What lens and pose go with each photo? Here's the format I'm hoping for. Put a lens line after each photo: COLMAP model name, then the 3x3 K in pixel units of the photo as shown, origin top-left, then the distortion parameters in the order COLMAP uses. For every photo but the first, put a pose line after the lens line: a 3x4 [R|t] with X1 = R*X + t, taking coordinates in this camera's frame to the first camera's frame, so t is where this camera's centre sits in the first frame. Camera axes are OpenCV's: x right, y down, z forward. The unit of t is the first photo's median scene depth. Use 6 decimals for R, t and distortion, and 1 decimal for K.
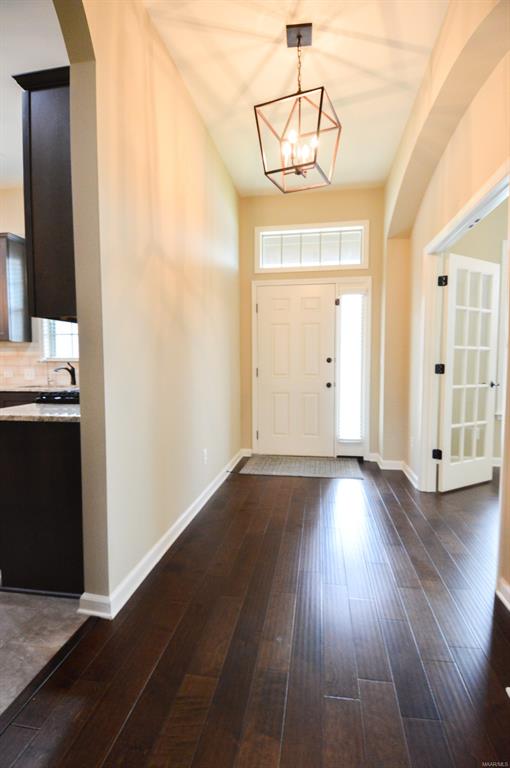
lens RADIAL K [[407.6, 0, 255.6], [0, 407.6, 385.0], [0, 0, 1]] dist [0.022487, -0.000883]
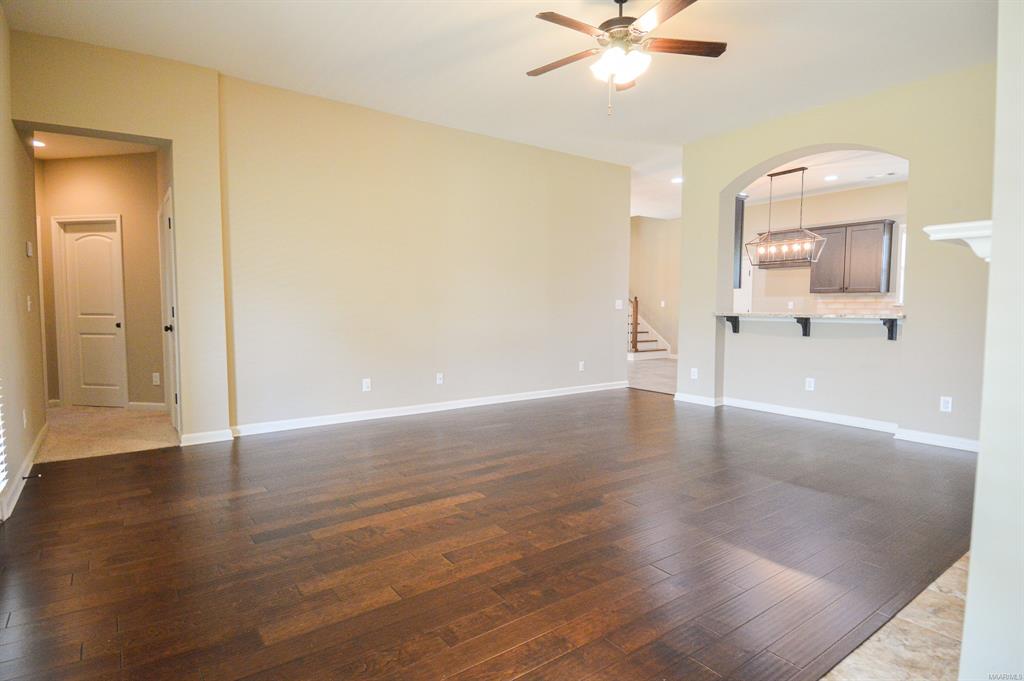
lens RADIAL K [[543.5, 0, 518.2], [0, 543.5, 338.6], [0, 0, 1]] dist [0.022487, -0.000883]
pose [[0.723816, 0.049329, -0.688227, -0.163644], [-0.050381, 0.998557, 0.018586, 0.085967], [0.688151, 0.021221, 0.725257, -1.271930]]
